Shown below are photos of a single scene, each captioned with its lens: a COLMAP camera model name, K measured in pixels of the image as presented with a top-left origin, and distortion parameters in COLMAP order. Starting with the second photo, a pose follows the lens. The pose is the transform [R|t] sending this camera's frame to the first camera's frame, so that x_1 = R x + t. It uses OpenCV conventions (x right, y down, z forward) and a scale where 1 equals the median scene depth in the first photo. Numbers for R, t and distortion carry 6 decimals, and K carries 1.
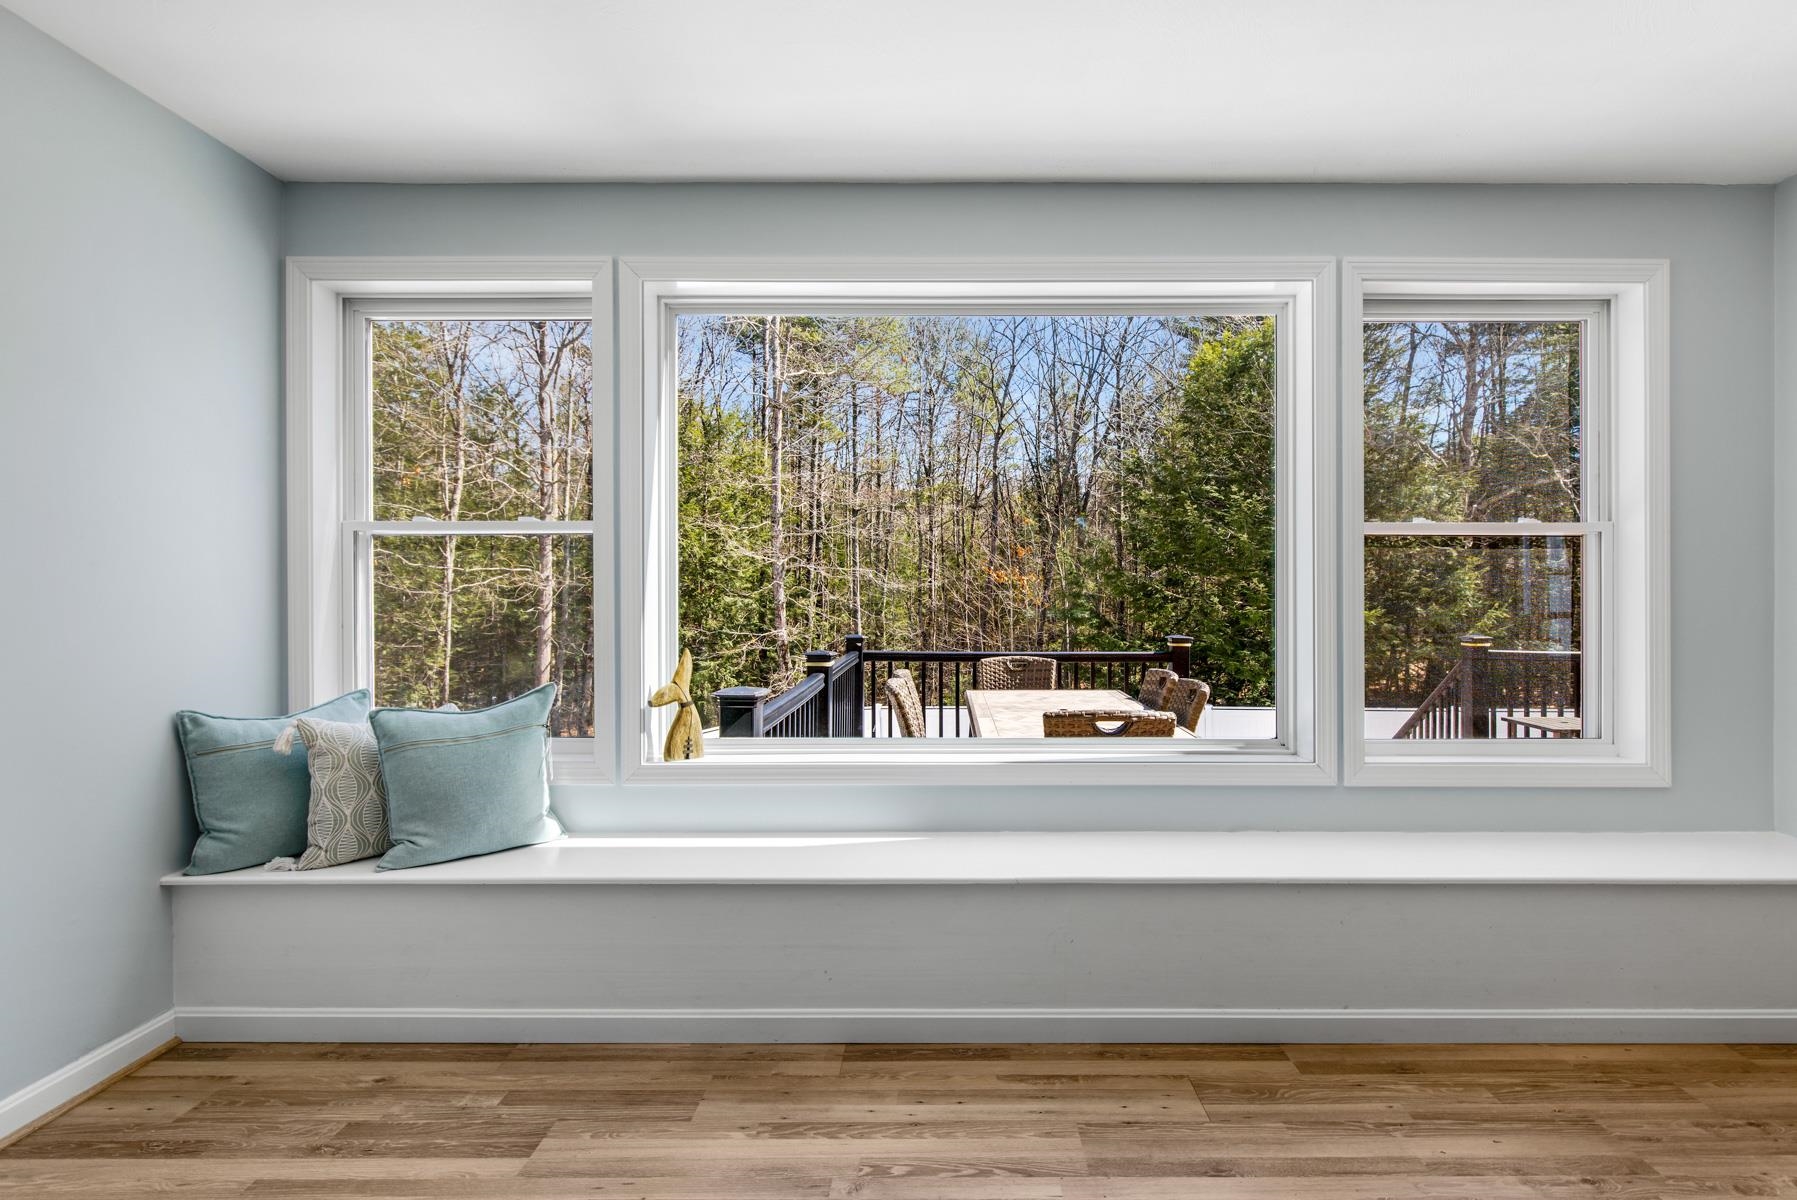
lens RADIAL K [[898.5, 0, 910.9], [0, 898.5, 595.6], [0, 0, 1]] dist [-0.013101, 0.000392]
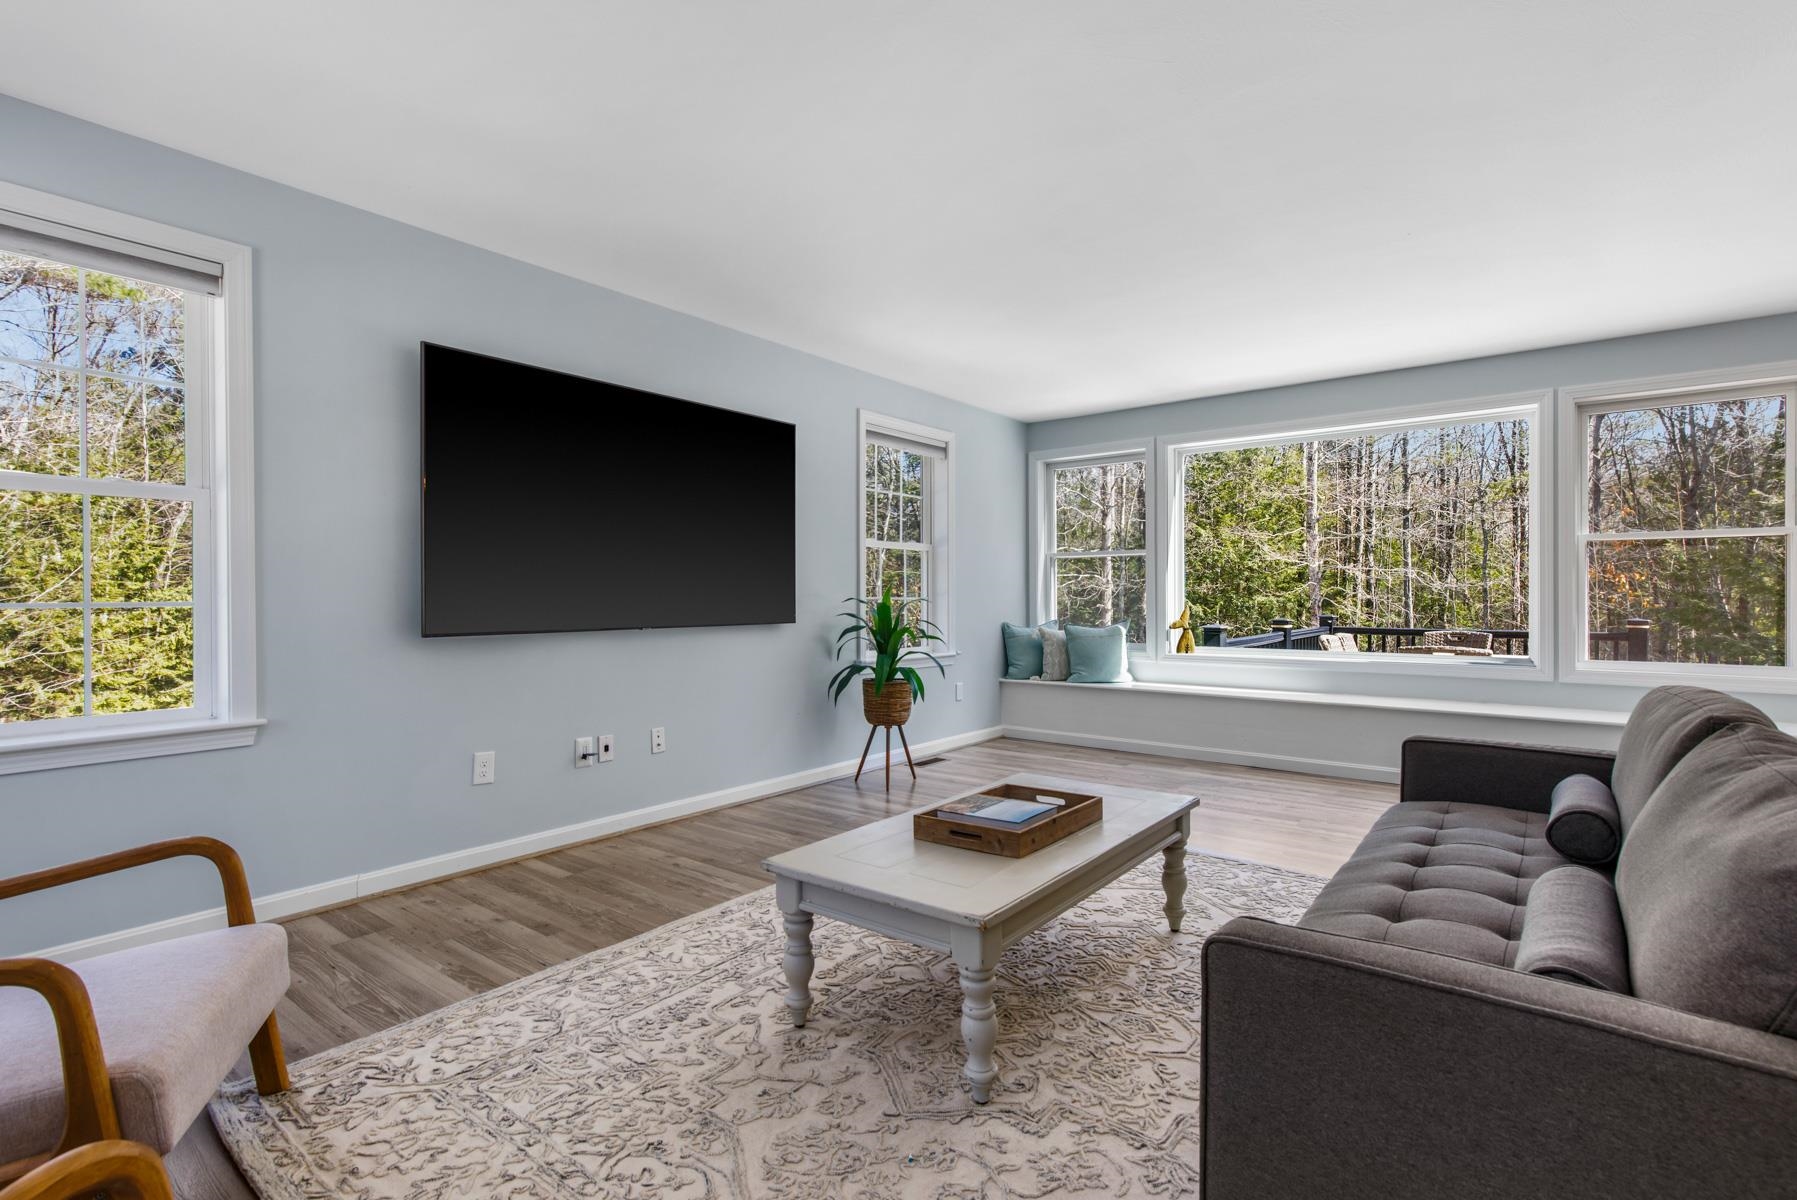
lens RADIAL K [[828.7, 0, 895.6], [0, 828.7, 591.7], [0, 0, 1]] dist [0.005072, -0.000126]
pose [[0.807309, -0.004678, -0.590111, 0.396184], [-0.000364, 0.999964, -0.008425, 0.045013], [0.590129, 0.007016, 0.807278, -1.136204]]
